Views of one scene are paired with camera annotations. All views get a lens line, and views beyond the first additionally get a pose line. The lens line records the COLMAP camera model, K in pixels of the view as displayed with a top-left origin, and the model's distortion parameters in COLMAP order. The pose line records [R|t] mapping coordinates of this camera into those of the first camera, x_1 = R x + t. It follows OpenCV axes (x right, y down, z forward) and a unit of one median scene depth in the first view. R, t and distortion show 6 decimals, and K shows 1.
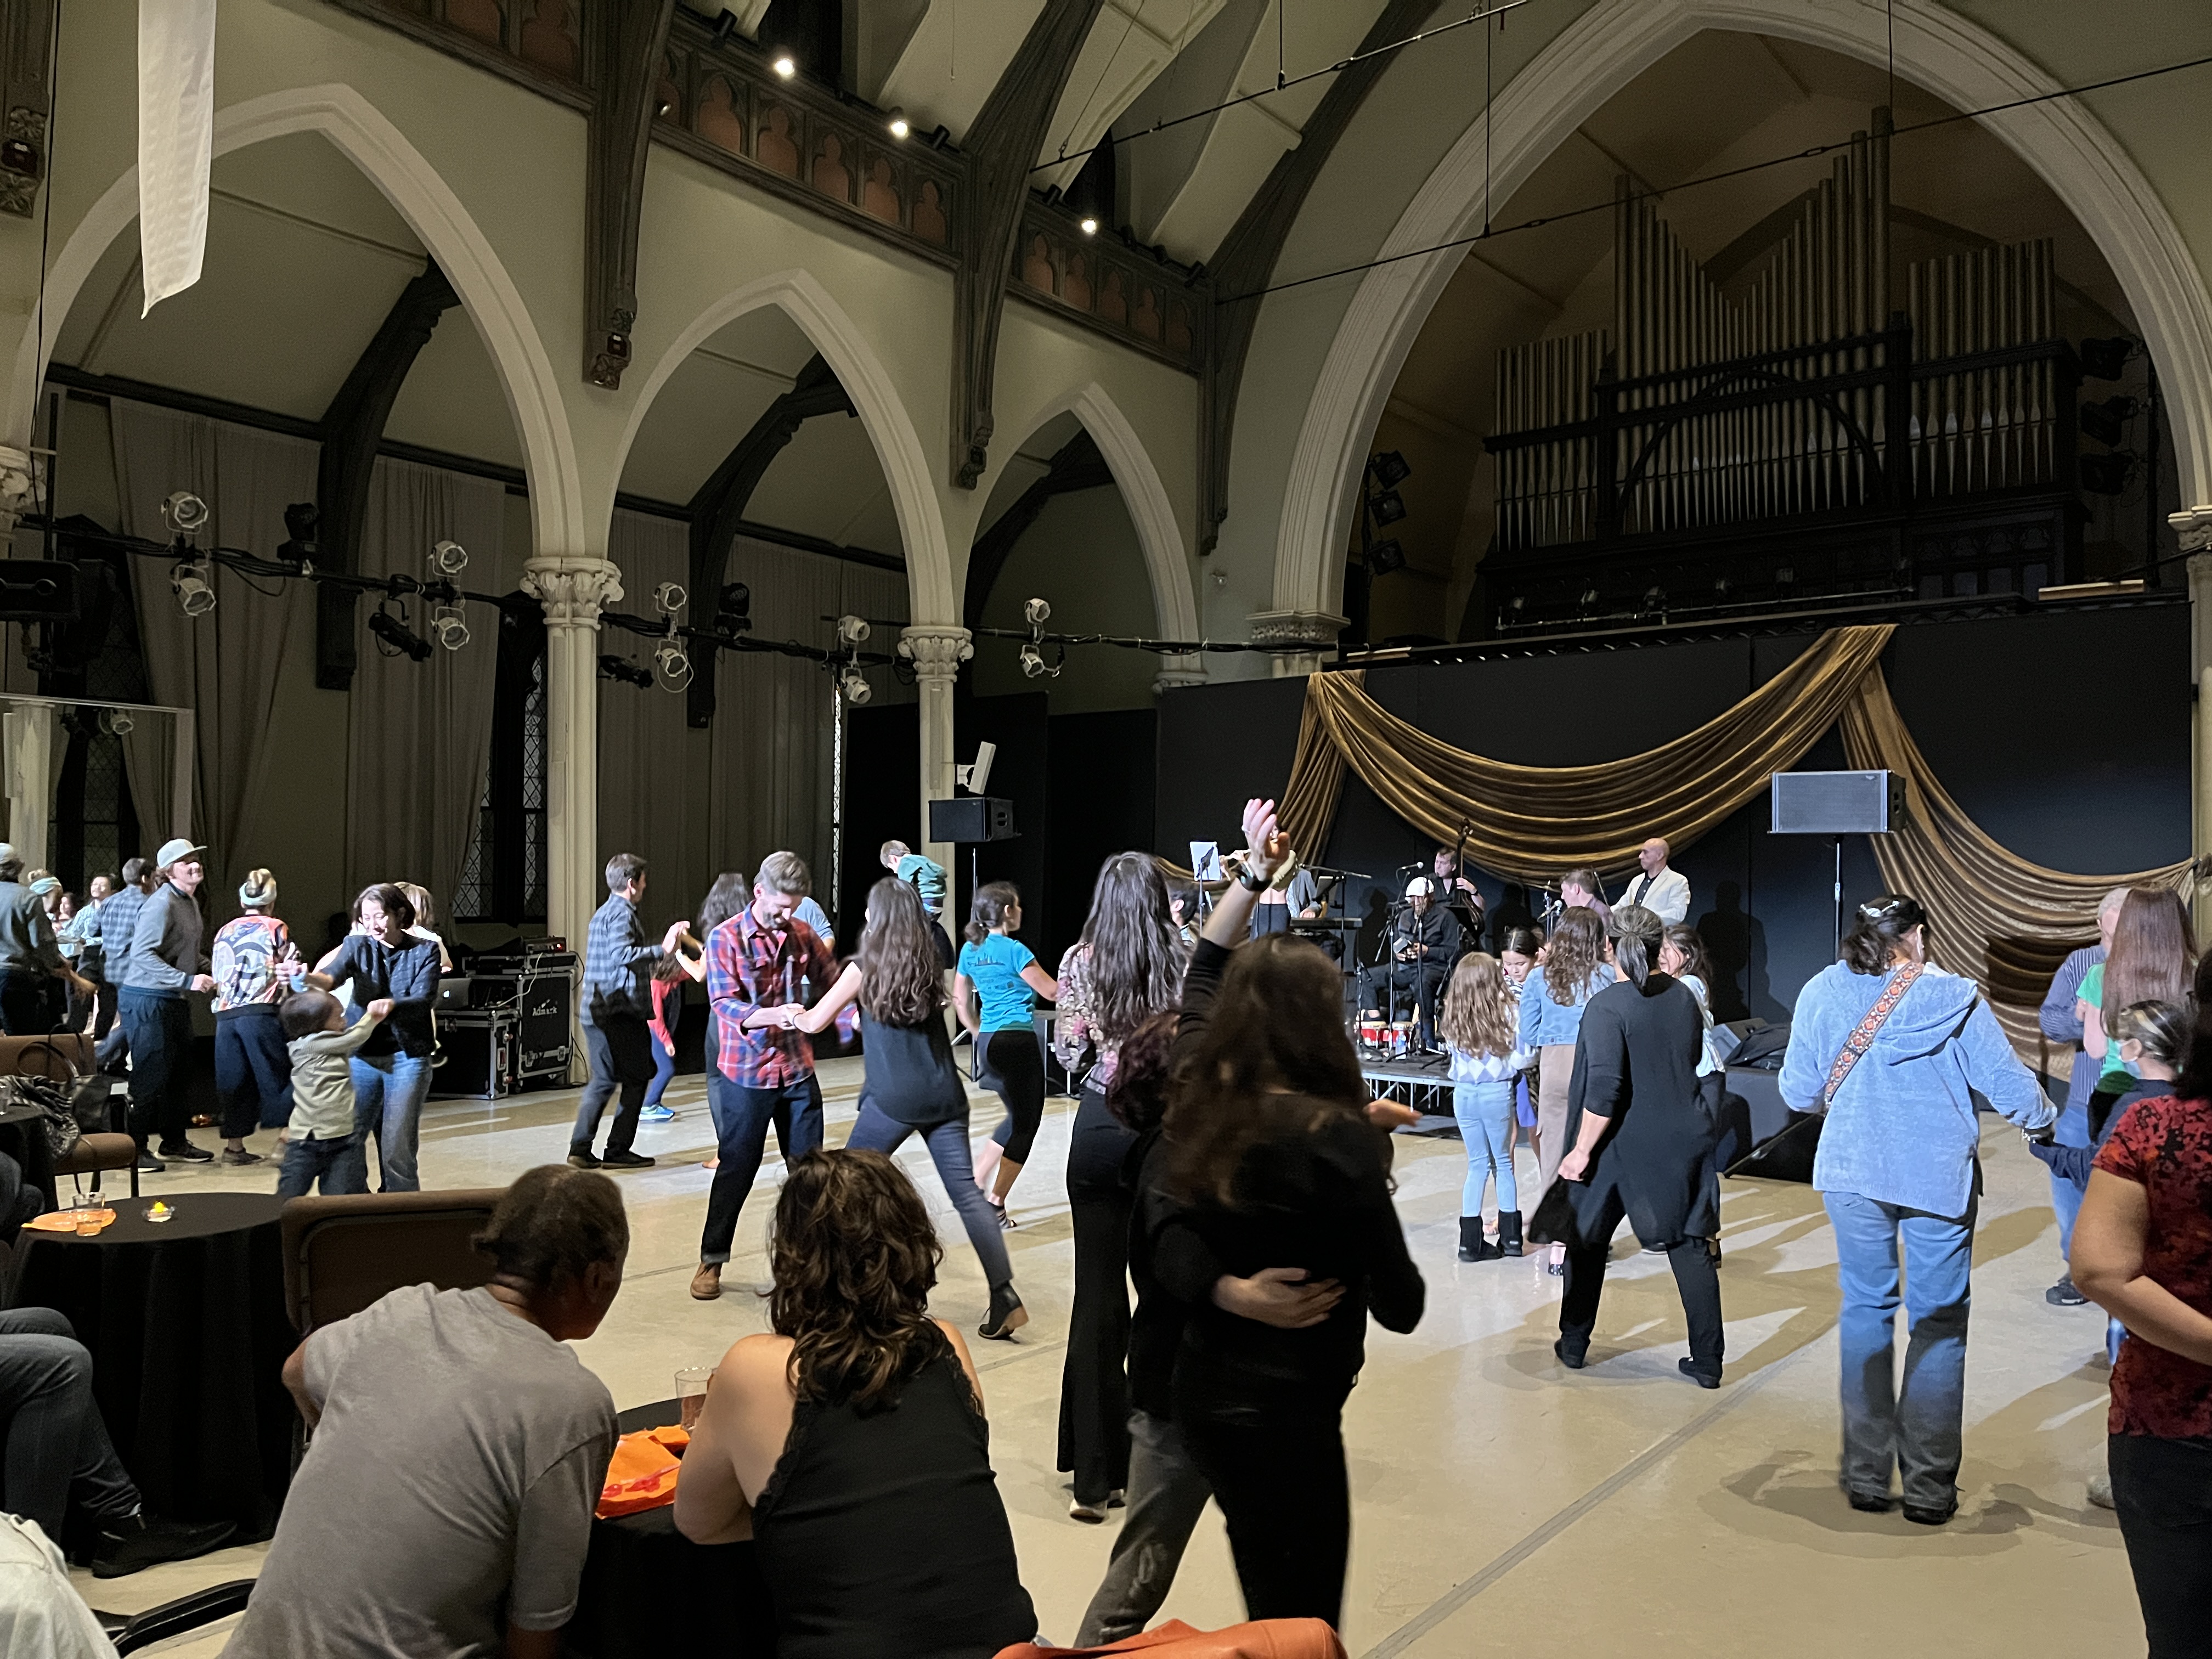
lens RADIAL K [[1702.7, 0, 1099.5], [0, 1702.7, 836.8], [0, 0, 1]] dist [0.061964, -0.071235]
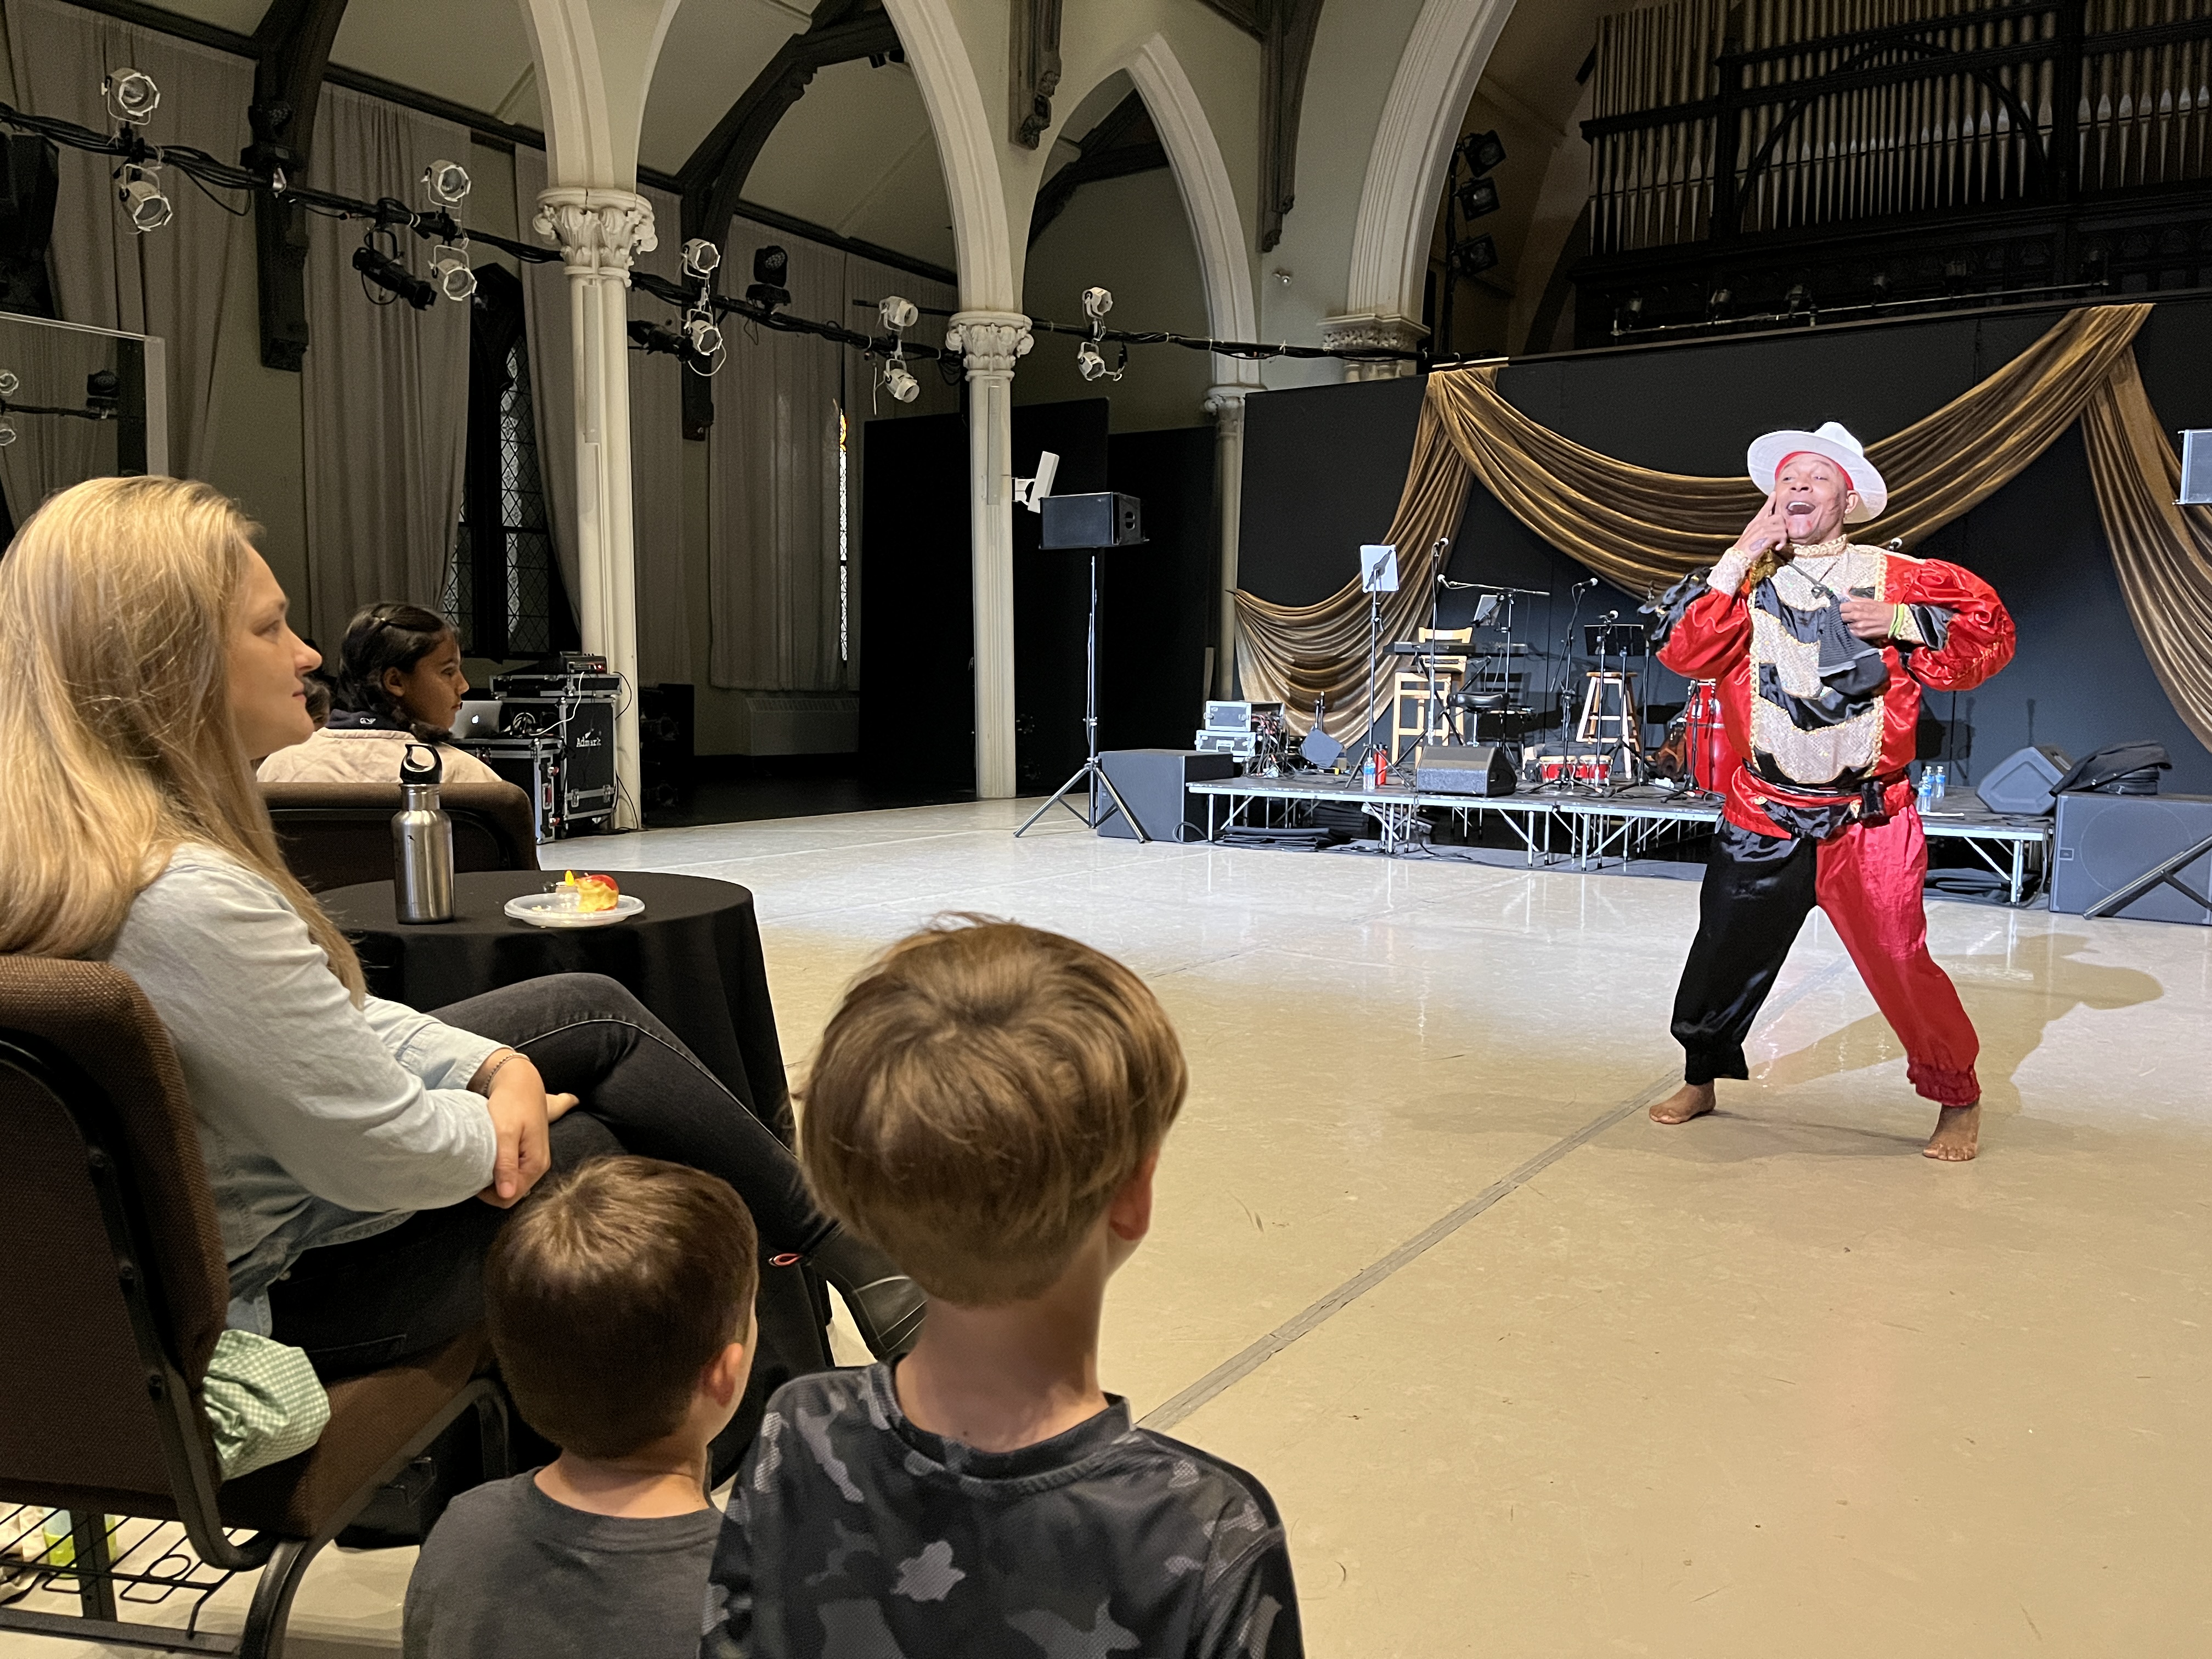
lens RADIAL K [[1689.6, 0, 1094.9], [0, 1689.6, 822.6], [0, 0, 1]] dist [0.068689, -0.082286]
pose [[0.997717, 0.000632, 0.067529, -0.102628], [-0.008477, 0.993219, 0.115953, 0.032547], [-0.066997, -0.116261, 0.990956, 0.114748]]
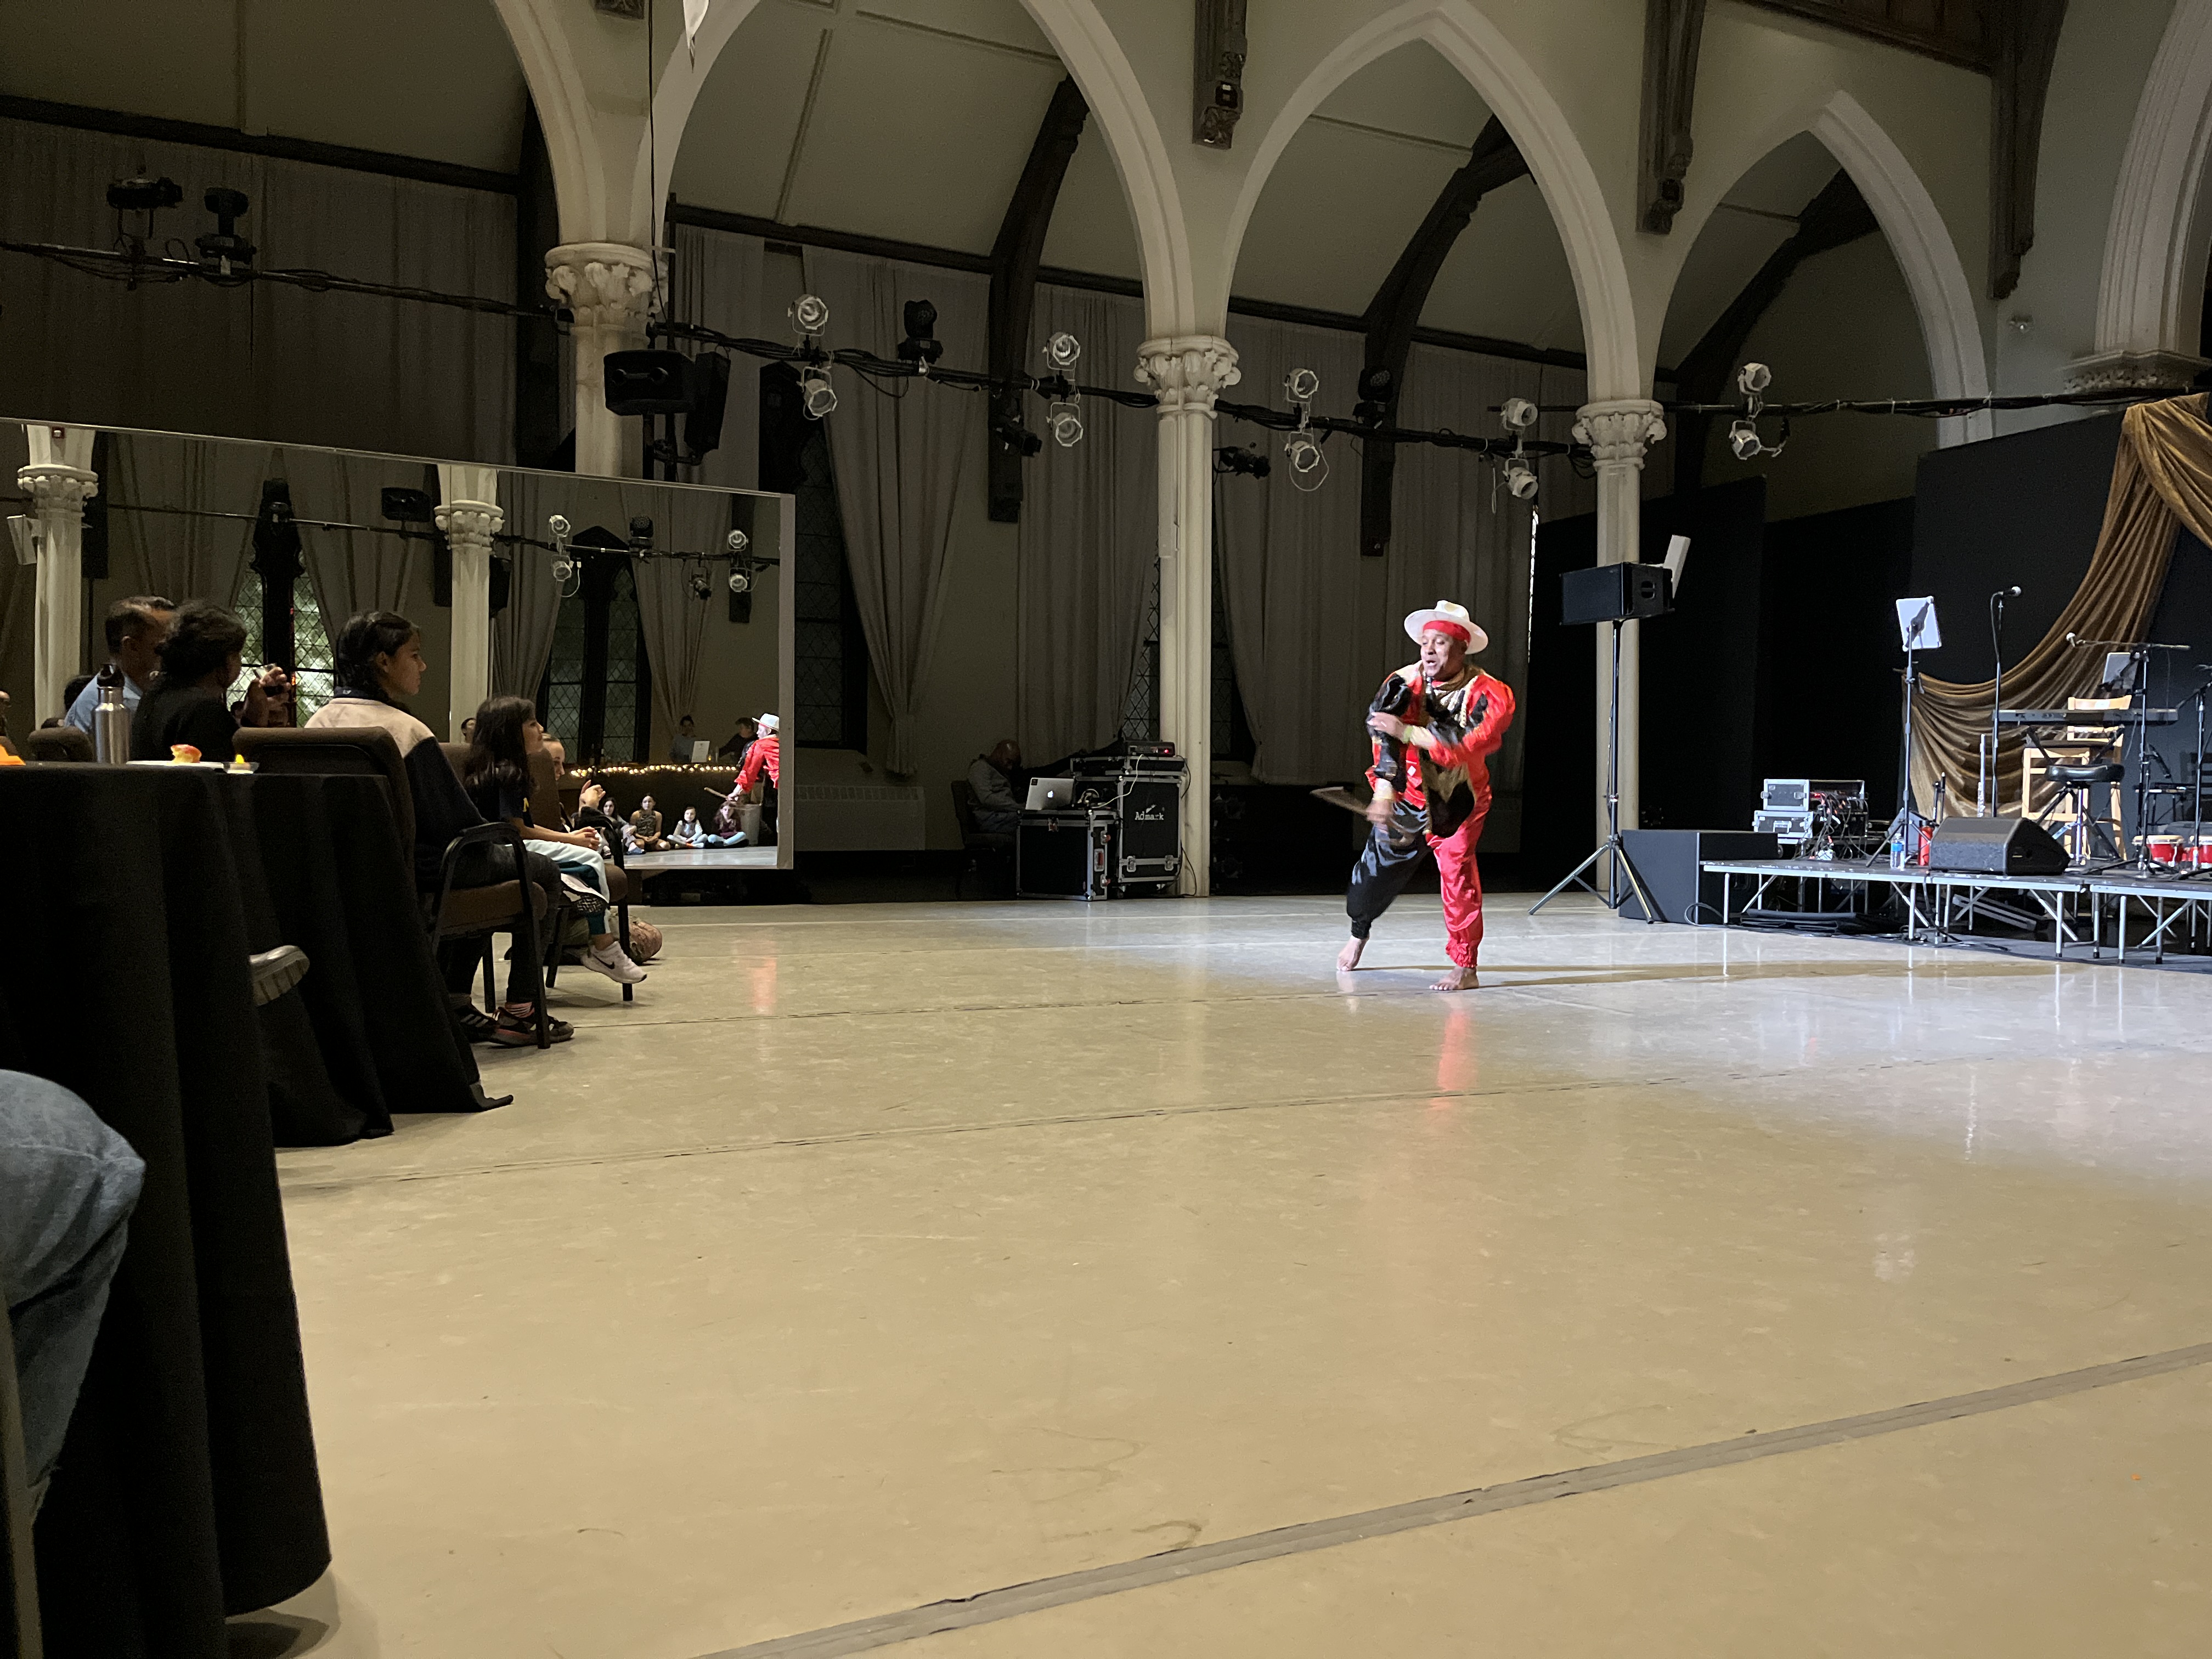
lens RADIAL K [[1702.7, 0, 1099.5], [0, 1702.7, 836.8], [0, 0, 1]] dist [0.061964, -0.071235]
pose [[0.893406, 0.015744, -0.448974, 0.062177], [0.004199, 0.999049, 0.043389, 0.056123], [0.449231, -0.040649, 0.892491, 0.107477]]
